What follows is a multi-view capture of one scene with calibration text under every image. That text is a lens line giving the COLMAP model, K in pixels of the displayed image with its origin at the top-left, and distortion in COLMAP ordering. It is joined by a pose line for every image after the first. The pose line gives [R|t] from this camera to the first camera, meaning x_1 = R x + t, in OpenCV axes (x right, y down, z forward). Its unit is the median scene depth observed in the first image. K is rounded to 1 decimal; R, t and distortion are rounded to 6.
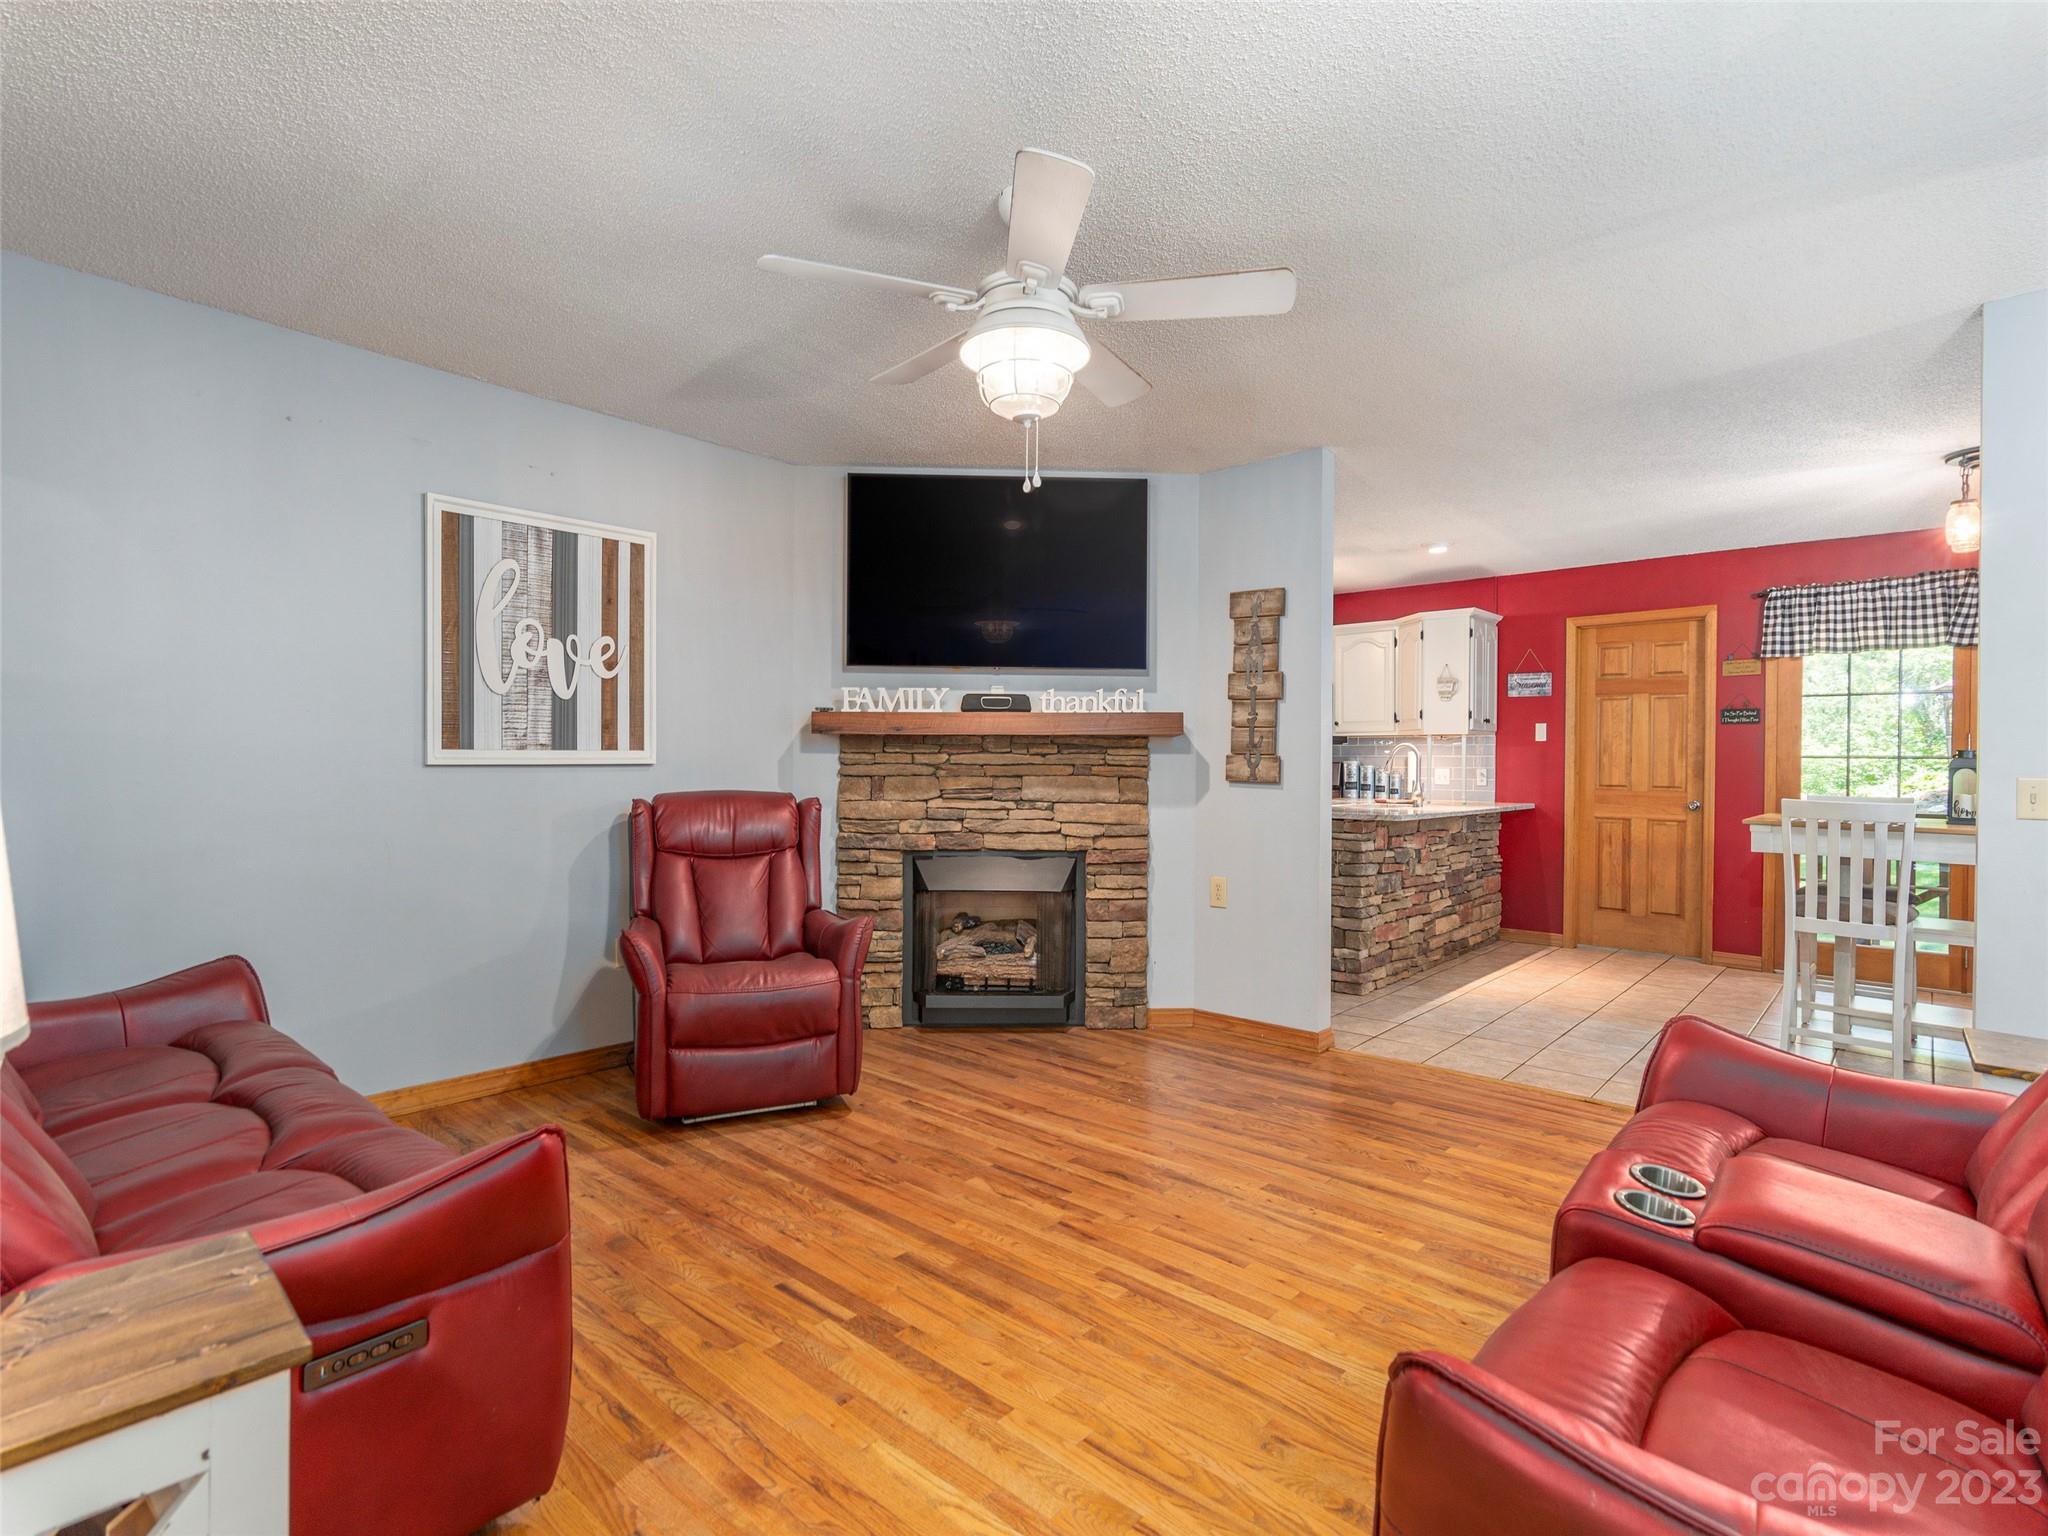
lens RADIAL K [[999.1, 0, 1013.4], [0, 999.1, 763.8], [0, 0, 1]] dist [0.009678, -0.000540]
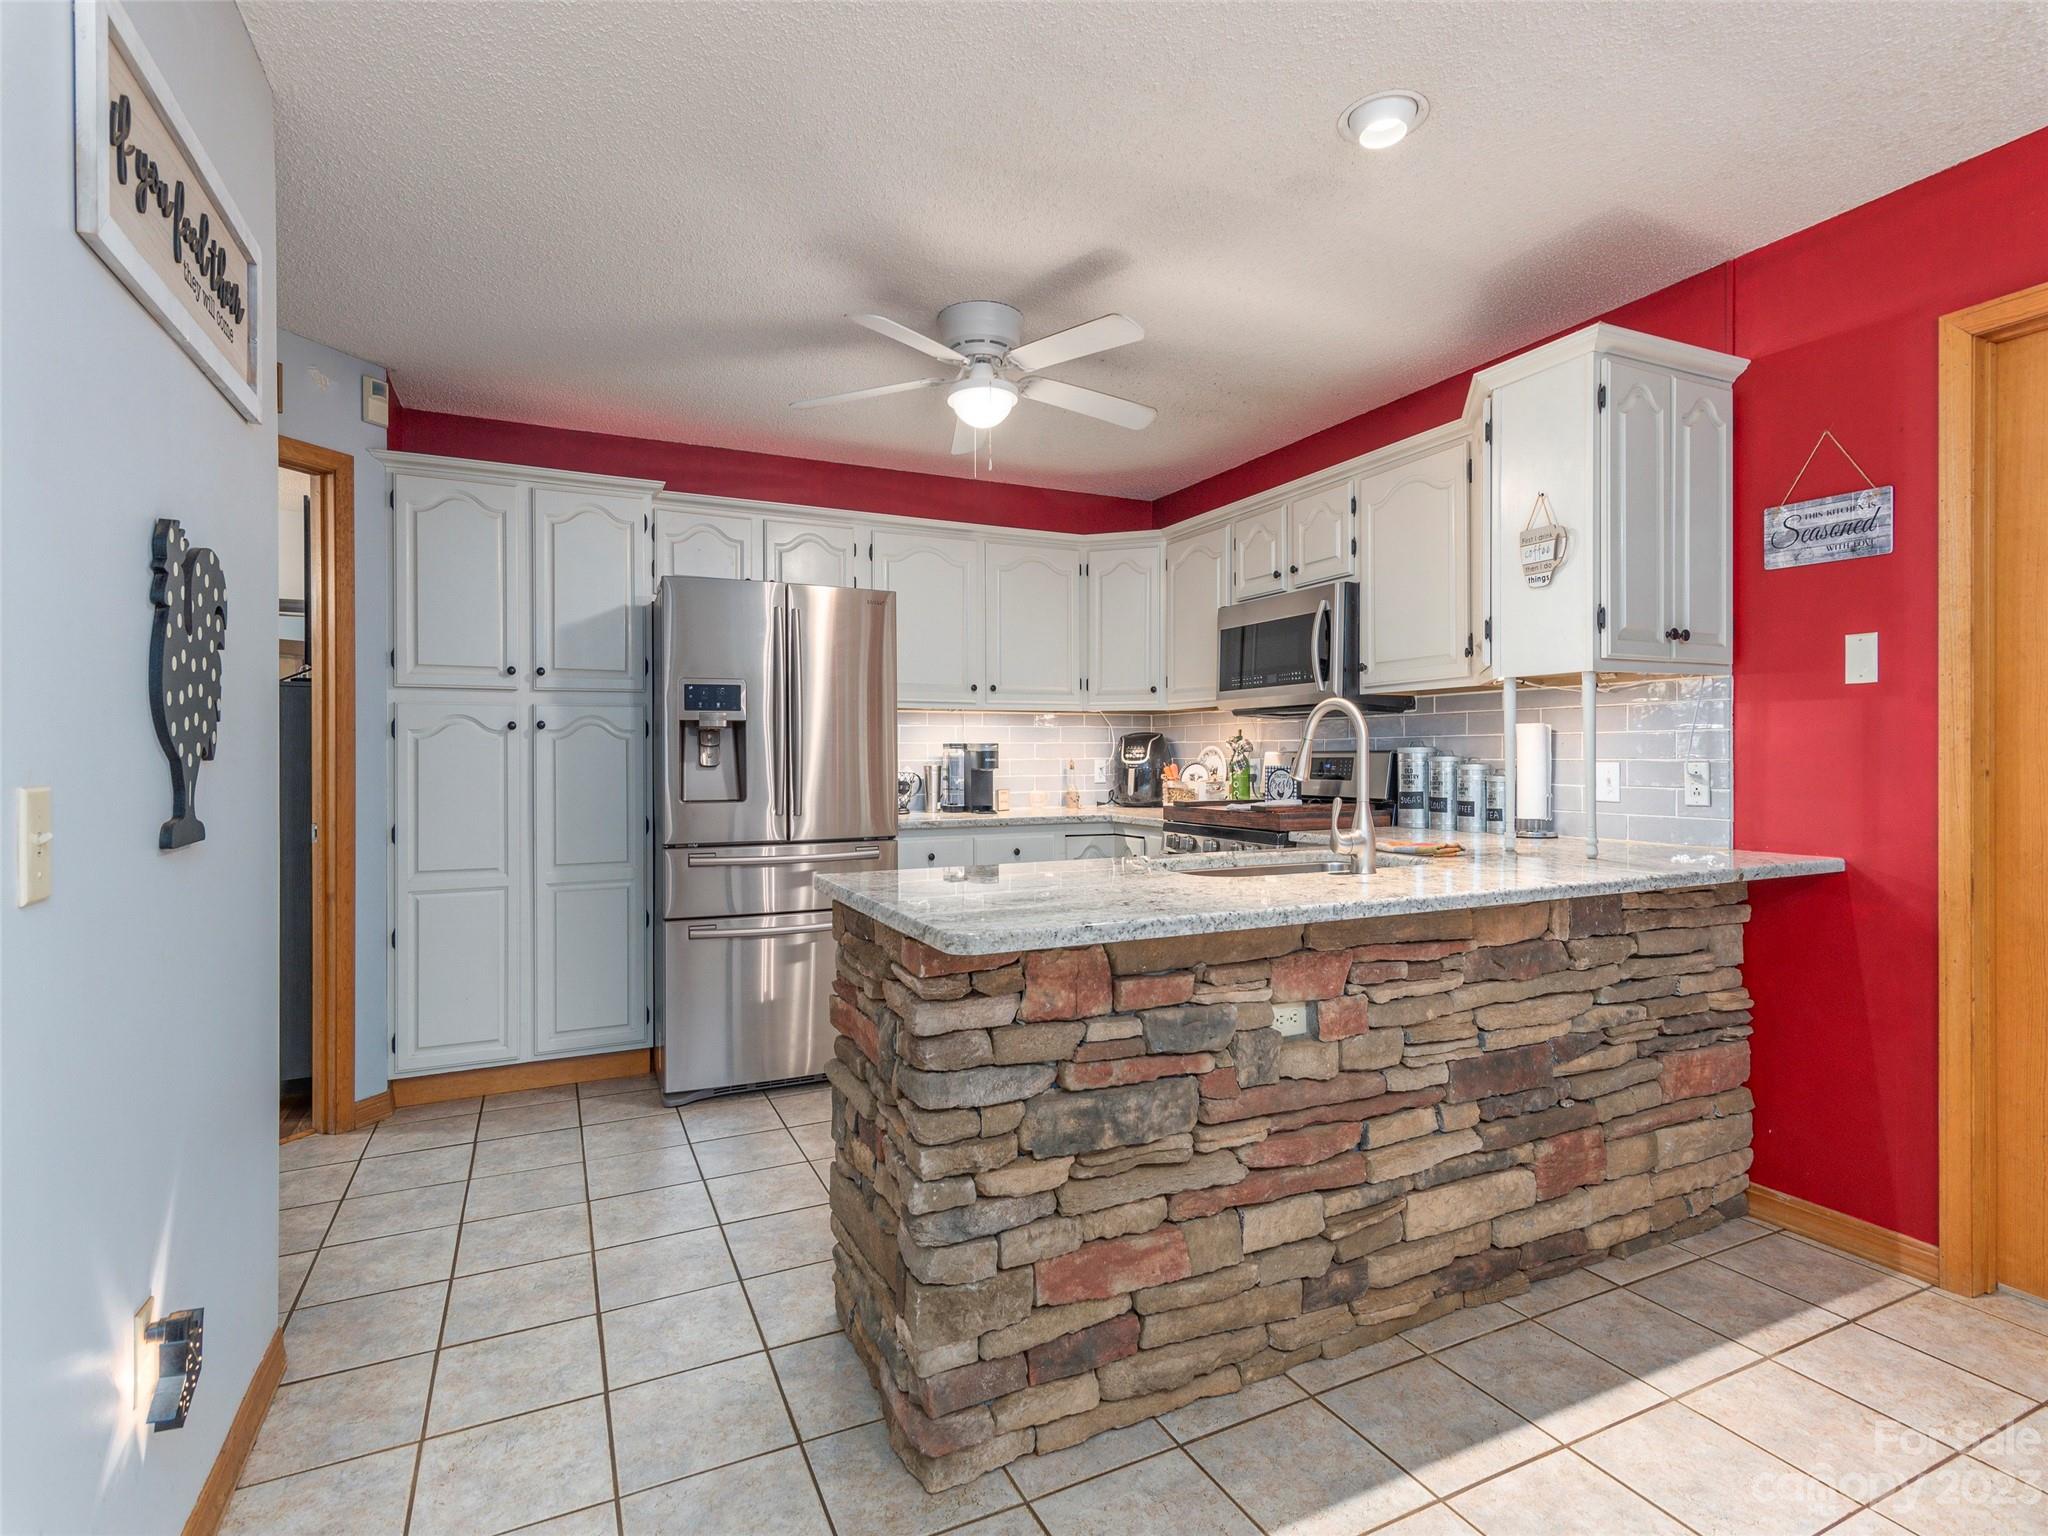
lens RADIAL K [[999.1, 0, 1017.3], [0, 999.1, 759.2], [0, 0, 1]] dist [0.009678, -0.000540]
pose [[0.926523, -0.011313, -0.376067, 0.831704], [0.011487, 0.999932, -0.001779, 0.003183], [0.376062, -0.002672, 0.926591, 1.208647]]
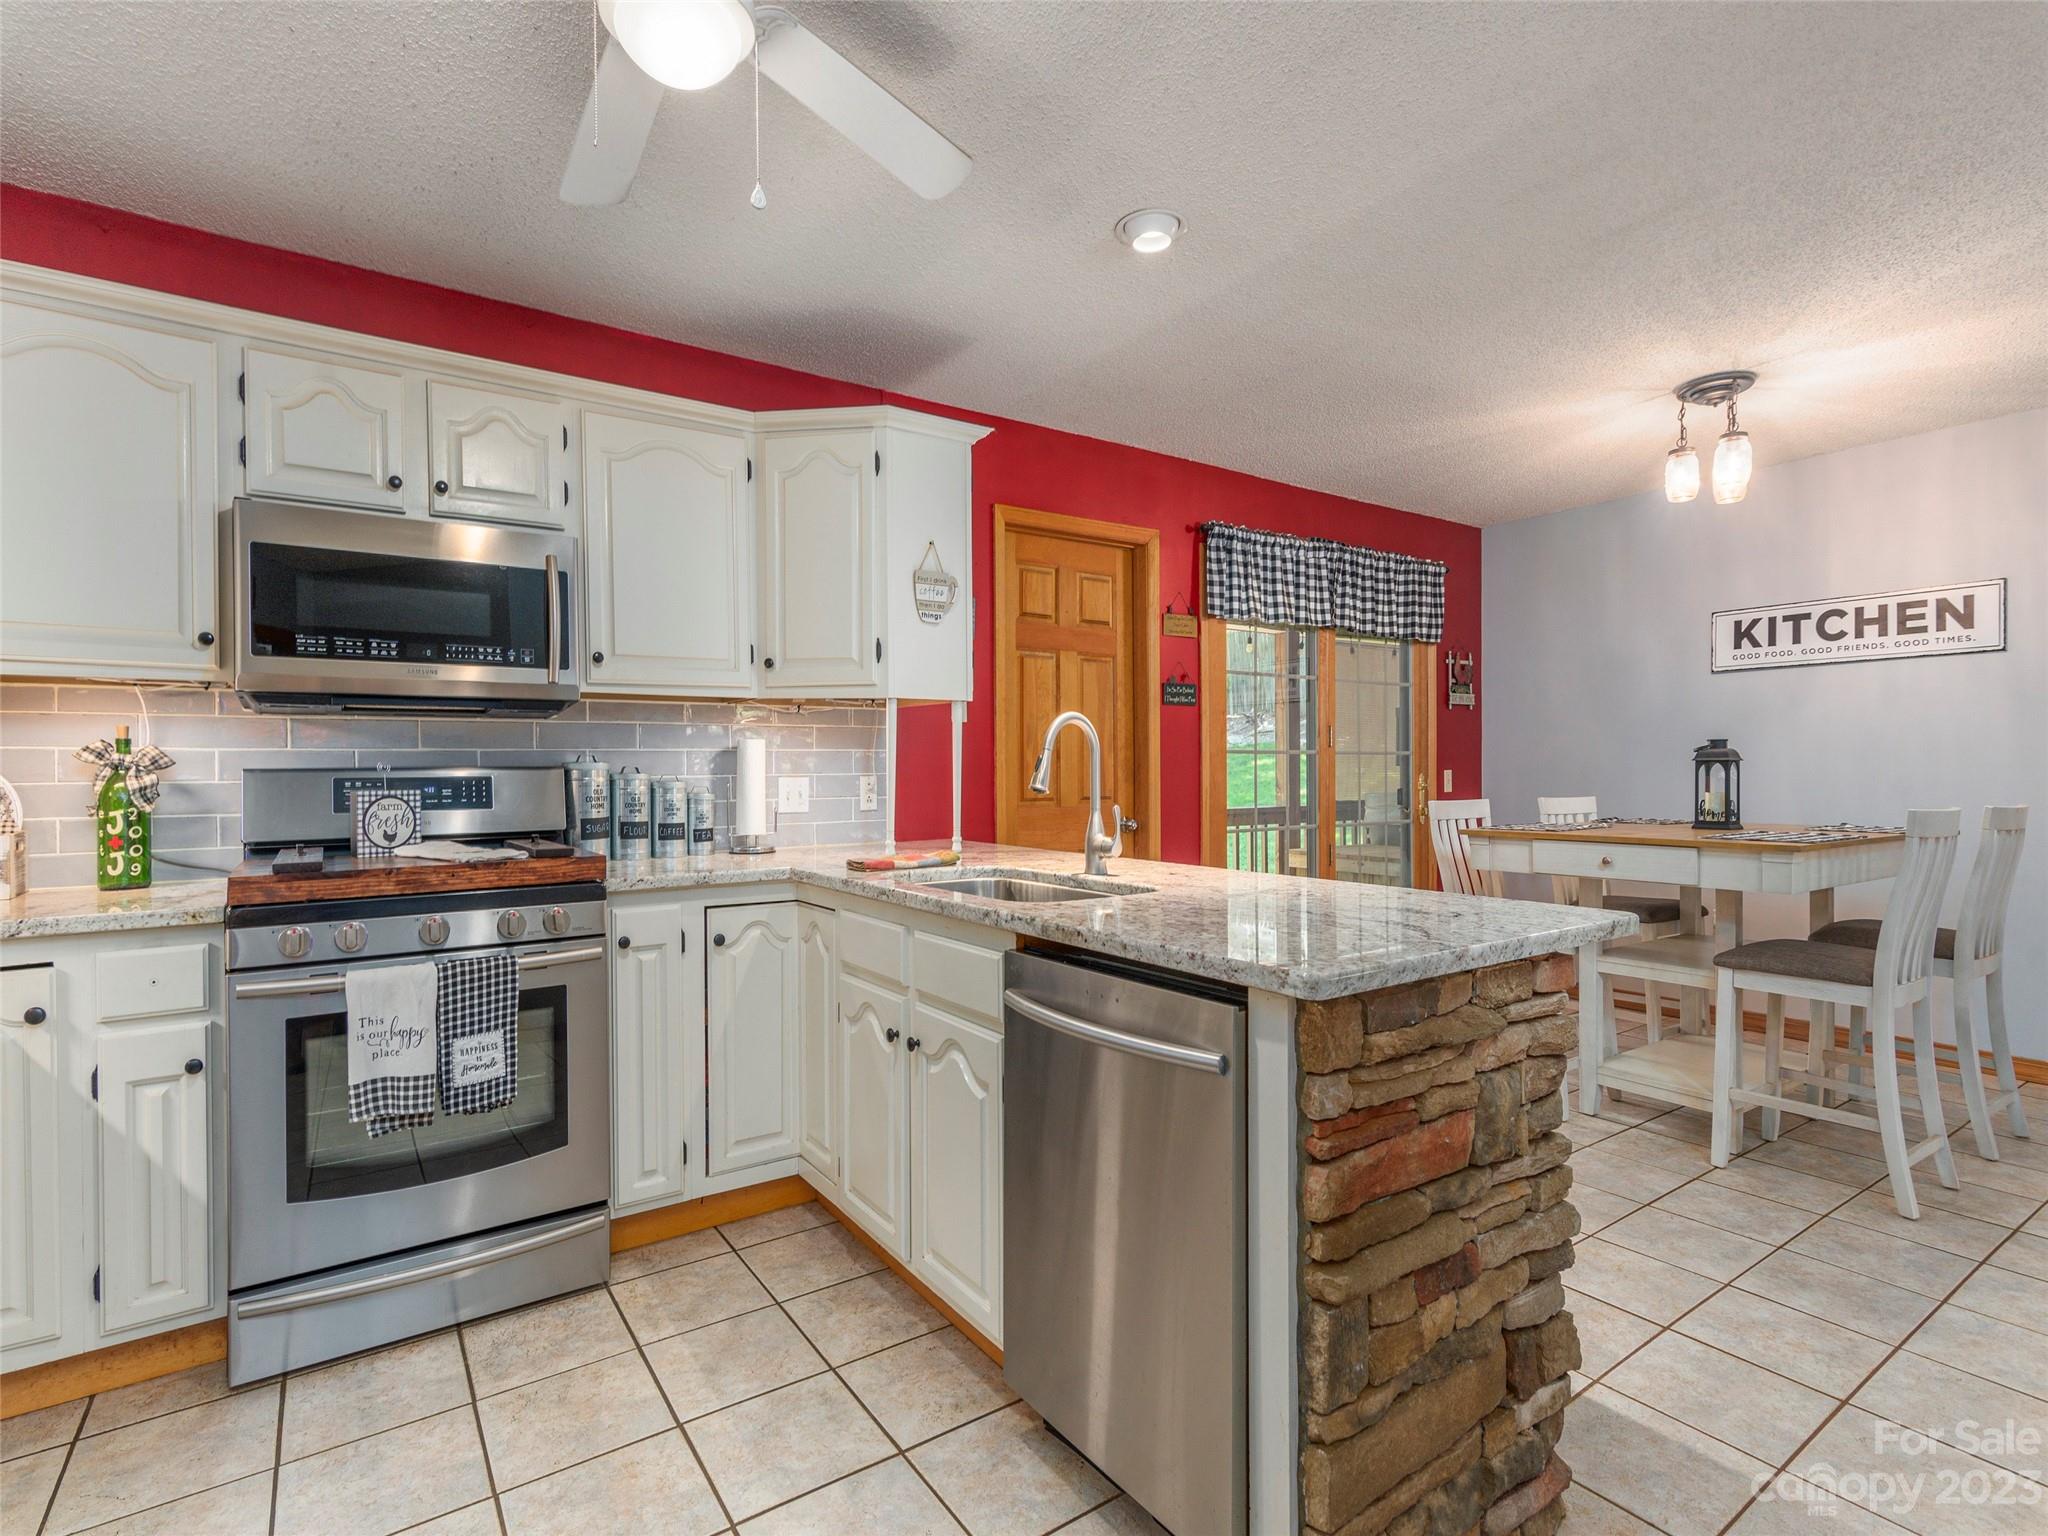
lens RADIAL K [[999.1, 0, 1016.8], [0, 999.1, 770.8], [0, 0, 1]] dist [0.009678, -0.000540]
pose [[0.224481, -0.012205, 0.974402, 0.017655], [0.014731, 0.999850, 0.009130, -0.002292], [-0.974367, 0.012305, 0.224627, 1.843359]]
